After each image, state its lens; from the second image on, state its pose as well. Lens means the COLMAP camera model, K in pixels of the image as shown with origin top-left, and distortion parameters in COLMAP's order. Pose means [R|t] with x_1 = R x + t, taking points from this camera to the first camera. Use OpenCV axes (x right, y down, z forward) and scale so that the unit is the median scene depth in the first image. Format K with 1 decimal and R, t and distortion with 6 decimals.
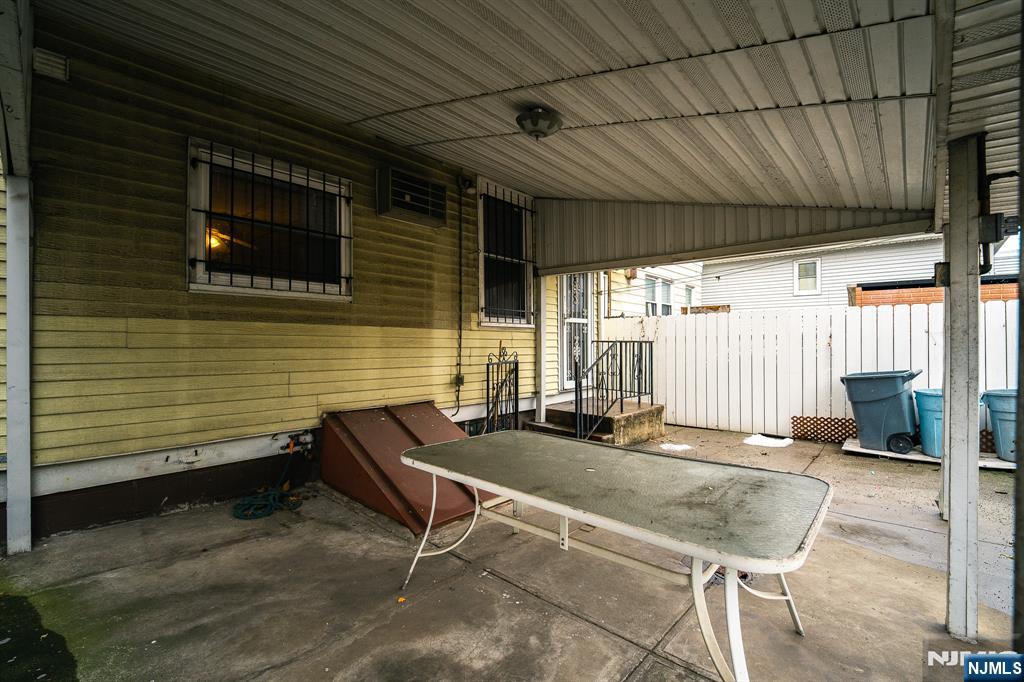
lens RADIAL K [[461.7, 0, 511.9], [0, 461.7, 340.4], [0, 0, 1]] dist [-0.011558, -0.000216]
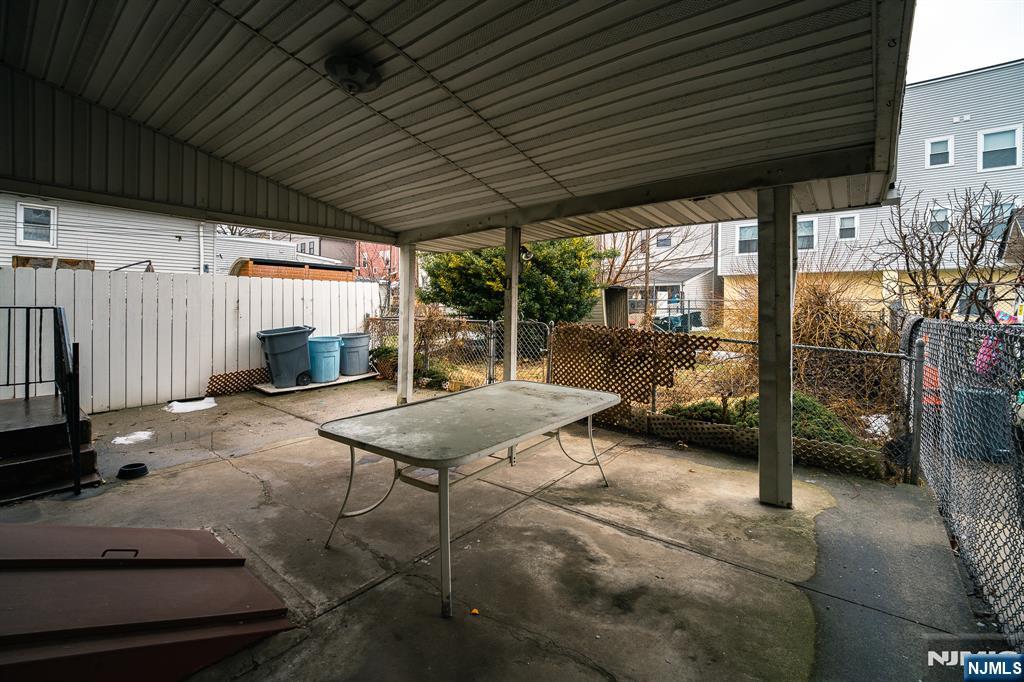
lens RADIAL K [[416.2, 0, 509.7], [0, 416.2, 304.3], [0, 0, 1]] dist [-0.004116, -0.000221]
pose [[-0.042979, -0.006441, 0.999055, -0.460491], [-0.010137, 0.999931, 0.006010, -0.017610], [-0.999025, -0.009869, -0.043041, 0.428013]]
